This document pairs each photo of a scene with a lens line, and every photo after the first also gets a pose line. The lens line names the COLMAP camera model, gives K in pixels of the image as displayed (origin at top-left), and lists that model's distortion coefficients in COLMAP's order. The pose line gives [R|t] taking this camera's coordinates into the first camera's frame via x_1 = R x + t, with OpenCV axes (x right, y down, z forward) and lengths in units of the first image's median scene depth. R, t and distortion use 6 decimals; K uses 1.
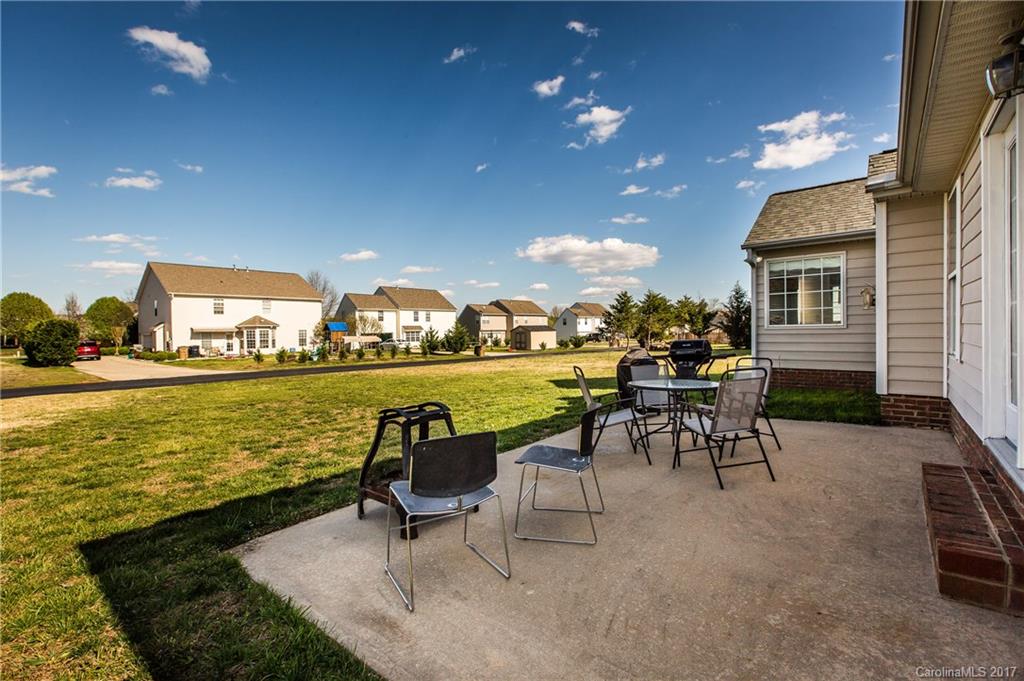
lens RADIAL K [[484.5, 0, 497.1], [0, 484.5, 339.9], [0, 0, 1]] dist [0.002861, 0.000385]
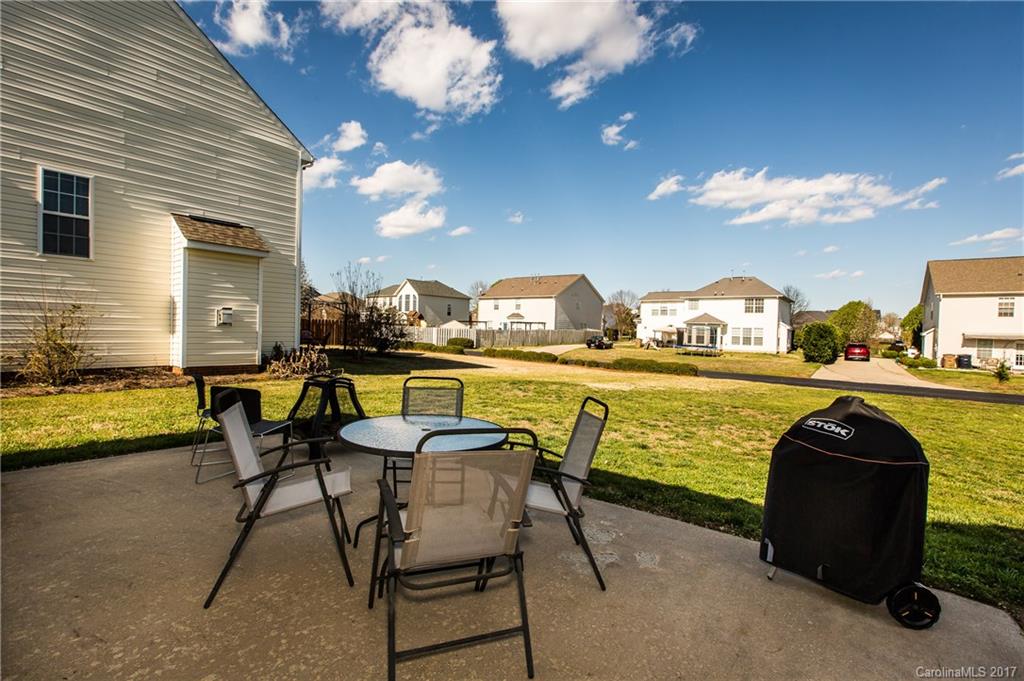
lens RADIAL K [[465.0, 0, 512.3], [0, 465.0, 326.3], [0, 0, 1]] dist [0.001240, 0.000008]
pose [[0.041336, 0.008469, -0.999109, 0.150098], [-0.045762, 0.998931, 0.006575, -0.006308], [0.998097, 0.045449, 0.041679, 0.177288]]
